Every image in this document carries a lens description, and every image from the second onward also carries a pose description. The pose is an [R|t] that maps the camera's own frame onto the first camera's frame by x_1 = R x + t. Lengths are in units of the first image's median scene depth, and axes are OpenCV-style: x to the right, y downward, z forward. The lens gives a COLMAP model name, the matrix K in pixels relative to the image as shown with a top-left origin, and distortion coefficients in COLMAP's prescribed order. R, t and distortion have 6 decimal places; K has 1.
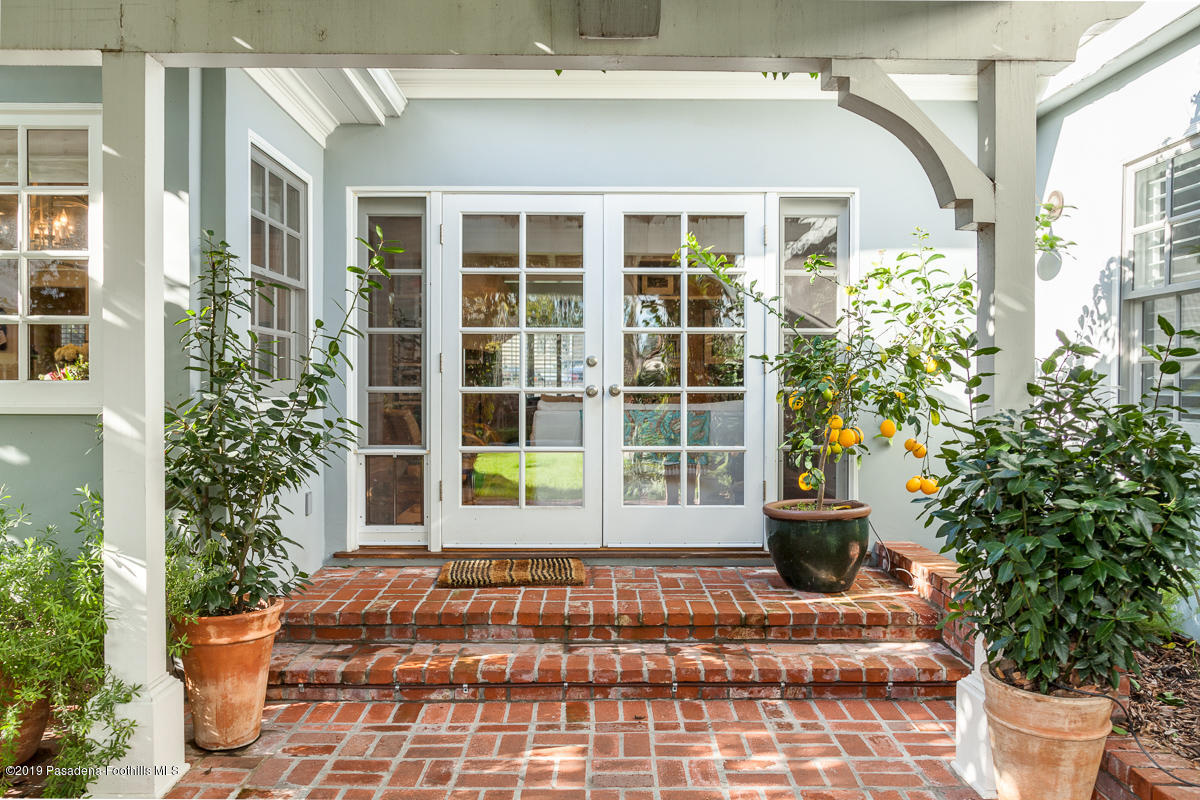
lens RADIAL K [[907.3, 0, 600.0], [0, 907.3, 400.0], [0, 0, 1]] dist [-0.005152, -0.002734]
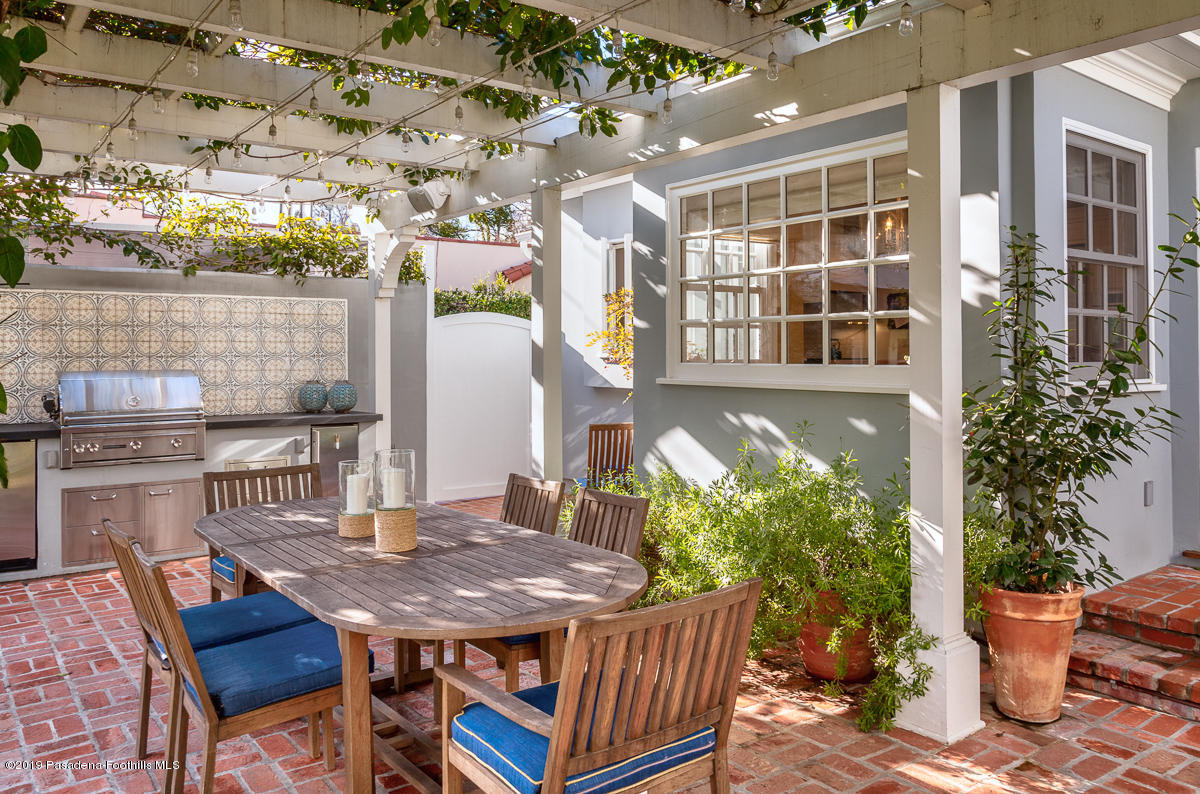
lens RADIAL K [[900.6, 0, 600.6], [0, 900.6, 354.8], [0, 0, 1]] dist [-0.010784, -0.001727]
pose [[0.596422, -0.004316, -0.802660, 0.126380], [-0.008939, 0.999888, -0.012019, -0.019022], [0.802621, 0.014343, 0.596316, -0.013683]]
